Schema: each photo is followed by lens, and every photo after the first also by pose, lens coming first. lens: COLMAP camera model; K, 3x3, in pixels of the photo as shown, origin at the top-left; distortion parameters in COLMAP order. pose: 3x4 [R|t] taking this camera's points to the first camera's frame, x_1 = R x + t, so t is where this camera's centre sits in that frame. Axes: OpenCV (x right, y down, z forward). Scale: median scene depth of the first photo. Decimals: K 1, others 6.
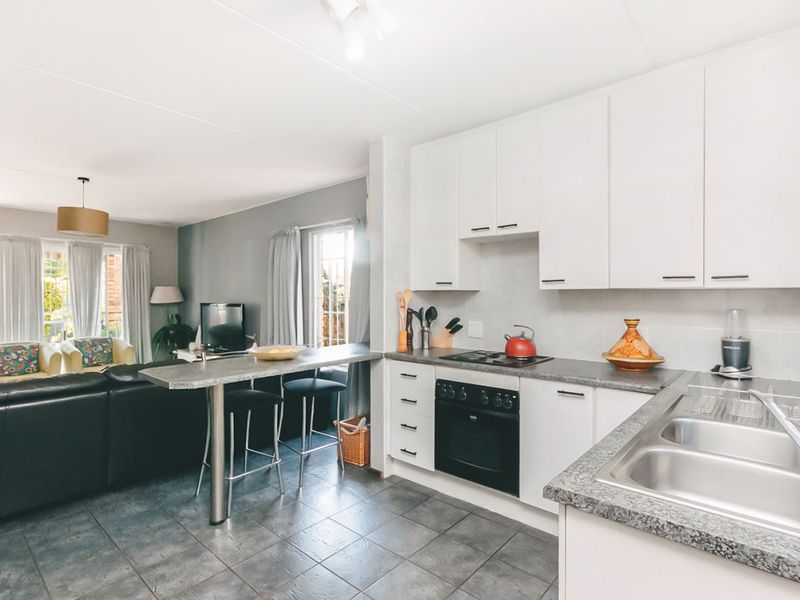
lens RADIAL K [[422.1, 0, 397.7], [0, 422.1, 293.9], [0, 0, 1]] dist [0.024371, 0.000203]
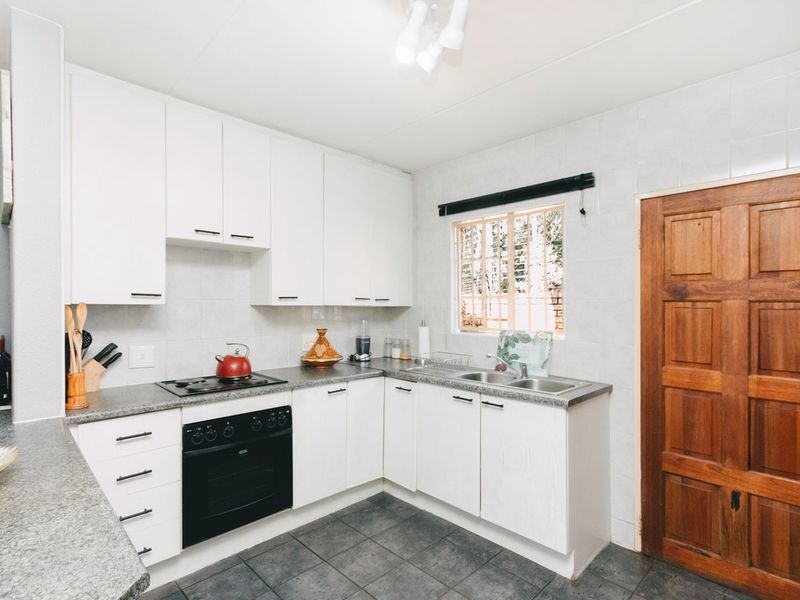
lens RADIAL K [[413.3, 0, 400.2], [0, 413.3, 305.7], [0, 0, 1]] dist [0.001559, 0.000557]
pose [[0.062212, 0.010664, 0.998006, -0.652169], [-0.001692, 0.999943, -0.010579, 0.000512], [-0.998062, -0.001030, 0.062227, 0.624915]]
